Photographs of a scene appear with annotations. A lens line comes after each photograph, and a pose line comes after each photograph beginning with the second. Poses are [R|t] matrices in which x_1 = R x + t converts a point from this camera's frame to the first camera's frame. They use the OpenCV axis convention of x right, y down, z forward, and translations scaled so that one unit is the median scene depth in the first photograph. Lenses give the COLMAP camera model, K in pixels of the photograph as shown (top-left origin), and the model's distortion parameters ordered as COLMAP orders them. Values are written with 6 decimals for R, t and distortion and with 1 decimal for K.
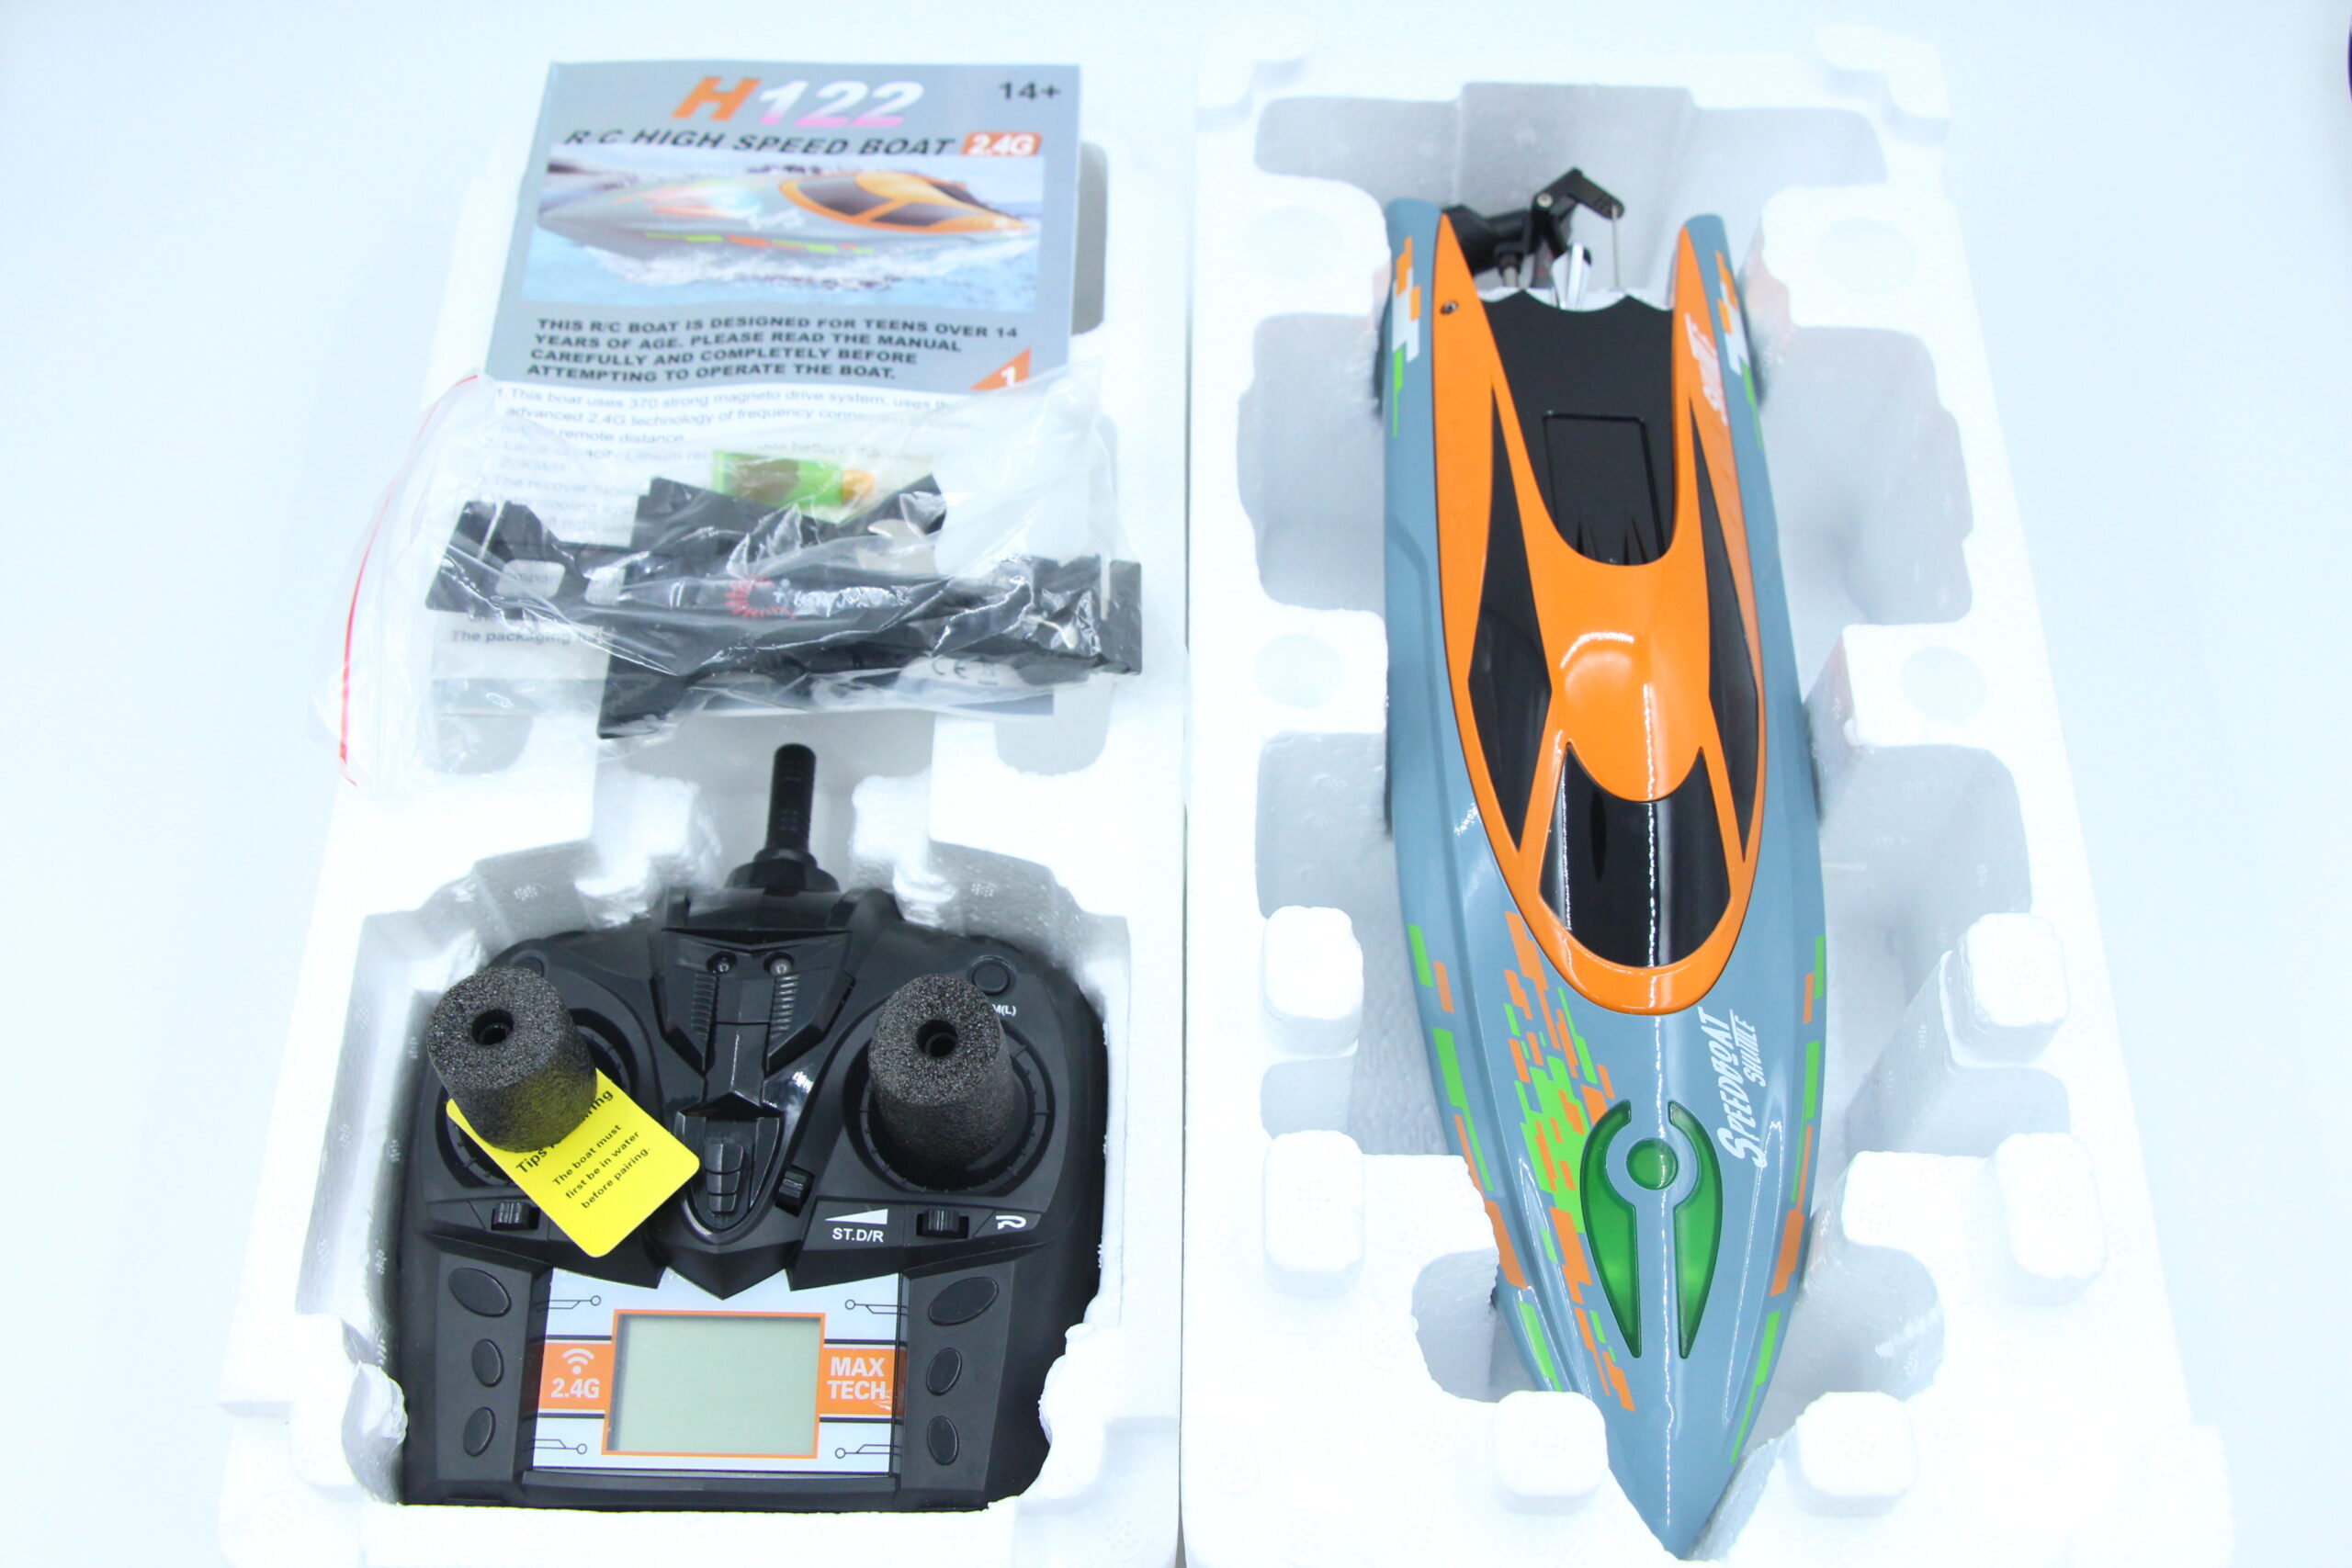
lens RADIAL K [[2691.1, 0, 1167.4], [0, 2691.1, 788.9], [0, 0, 1]] dist [-0.002717, 0.000000]
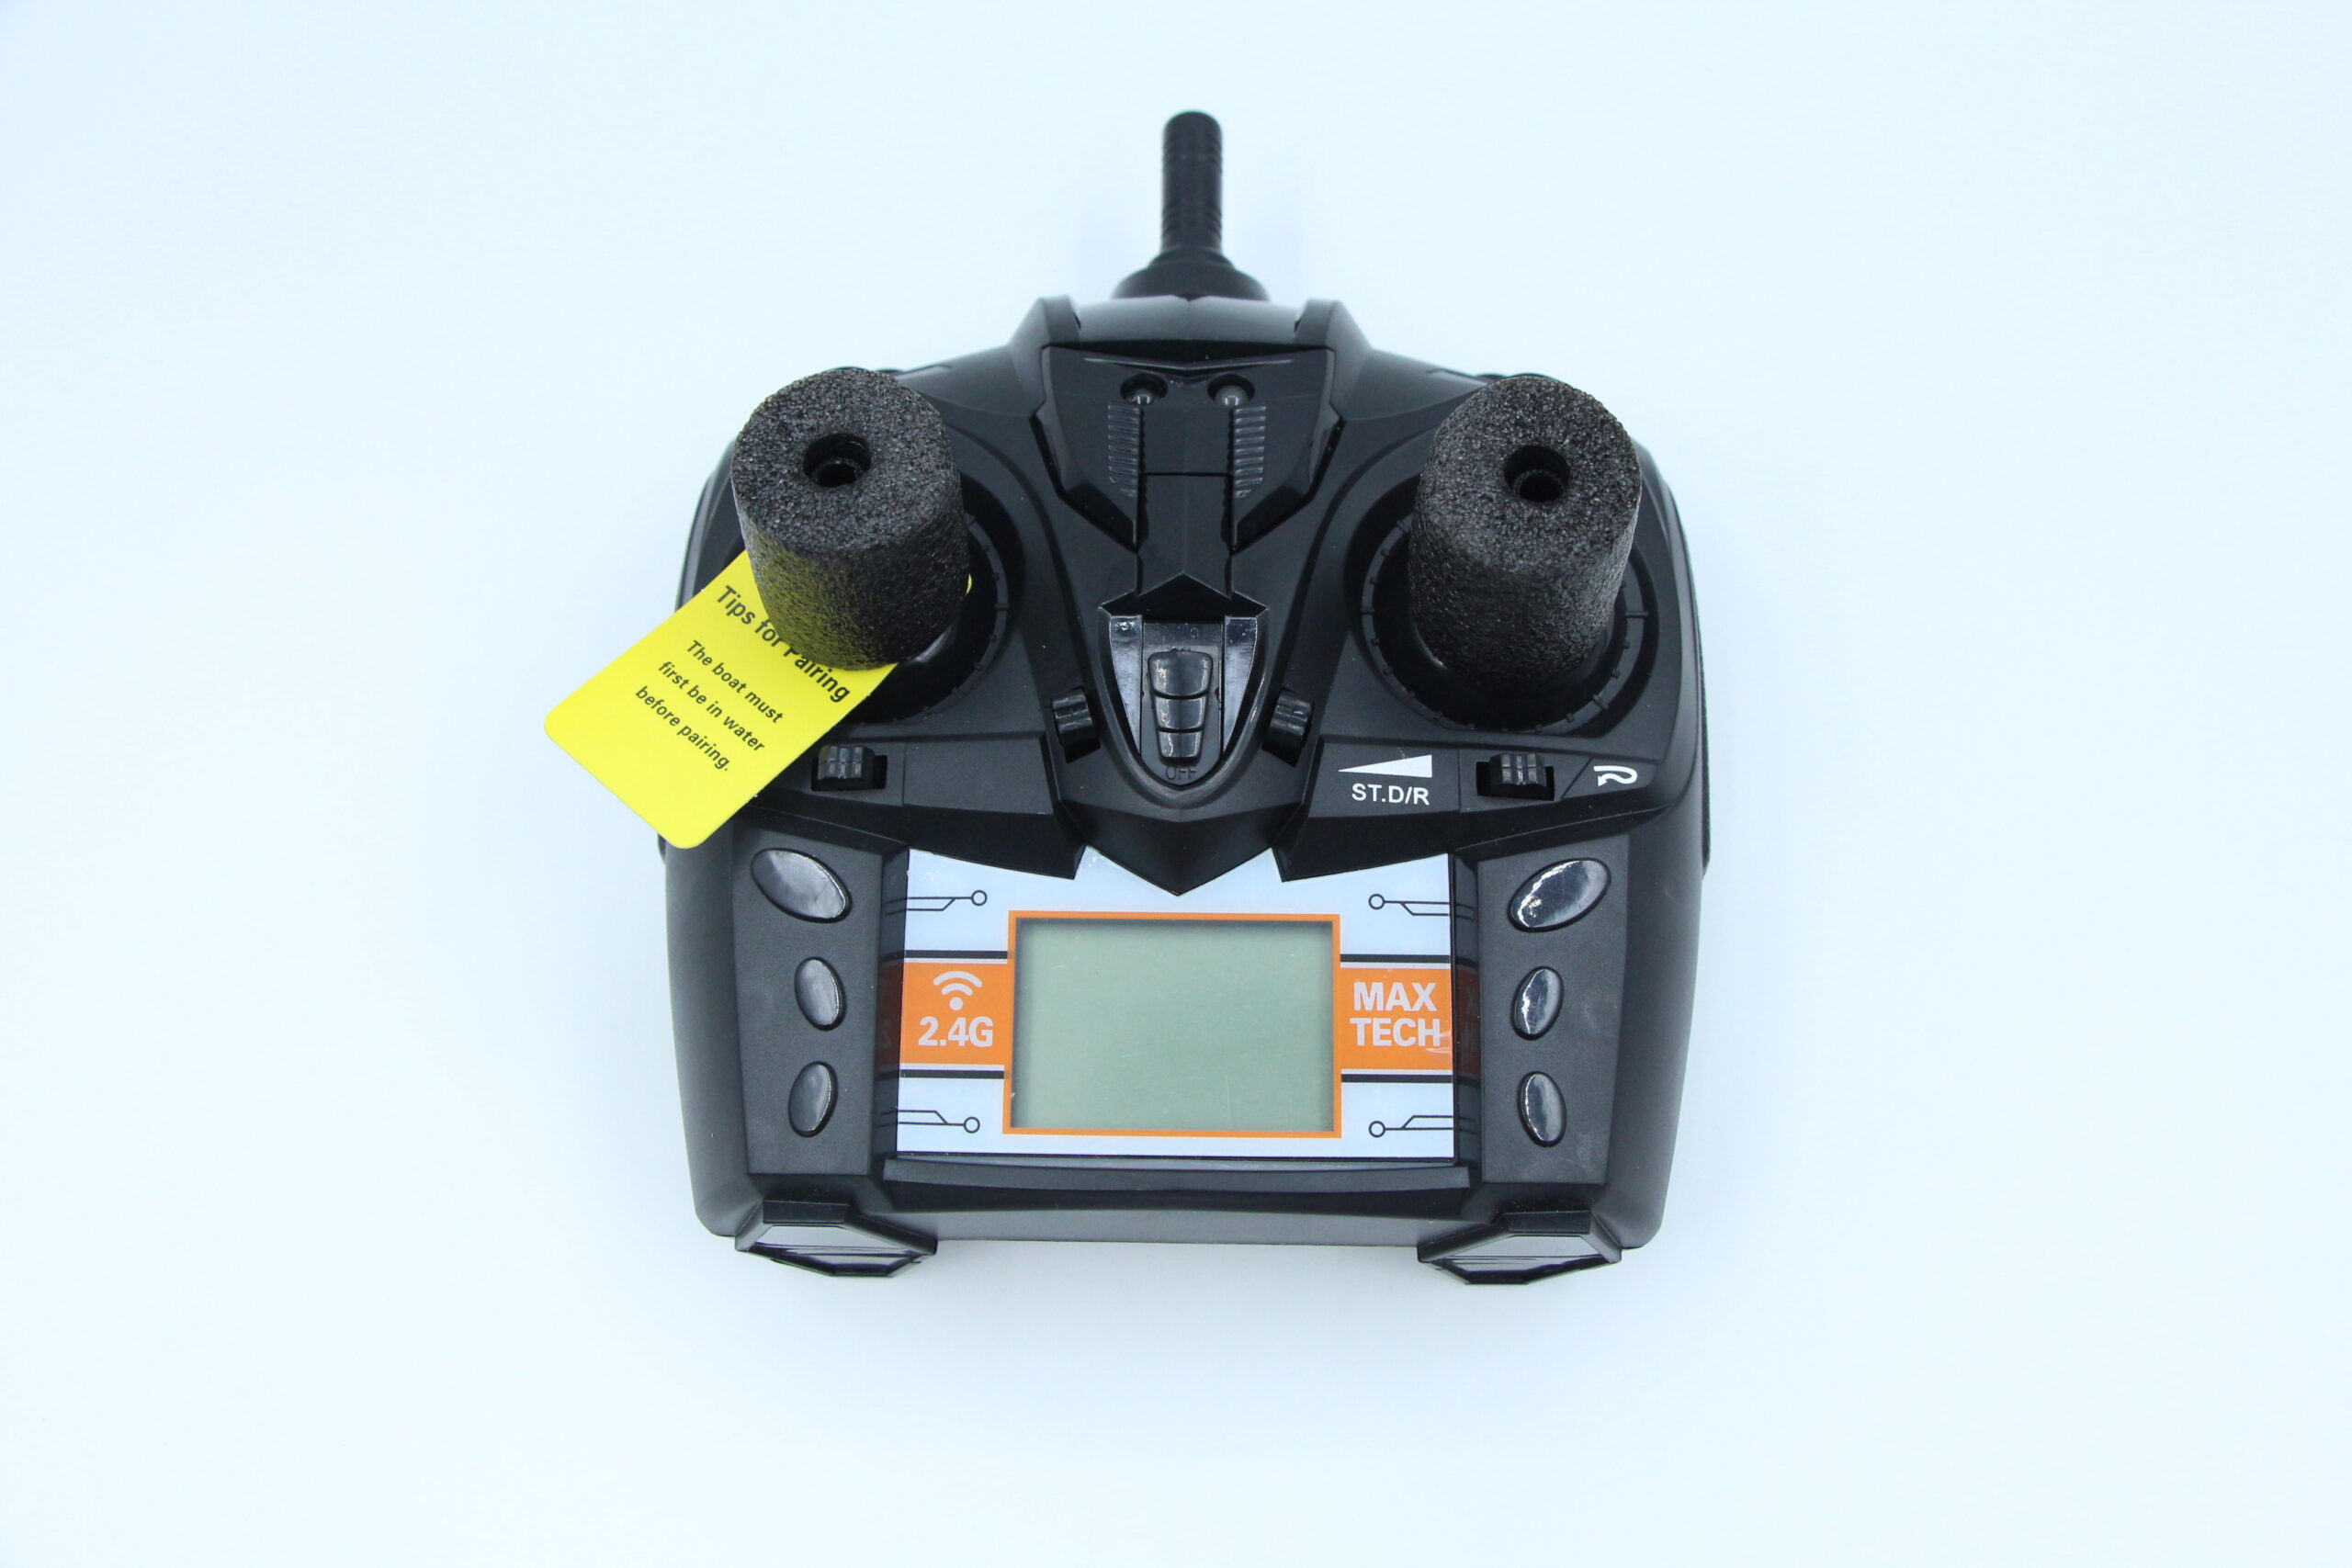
lens RADIAL K [[2423.7, 0, 1182.9], [0, 2423.7, 776.2], [0, 0, 1]] dist [-0.021407, 0.000000]
pose [[0.999949, -0.004499, 0.008989, -0.169778], [0.003556, 0.994747, 0.102298, 0.102810], [-0.009402, -0.102261, 0.994713, 0.429472]]
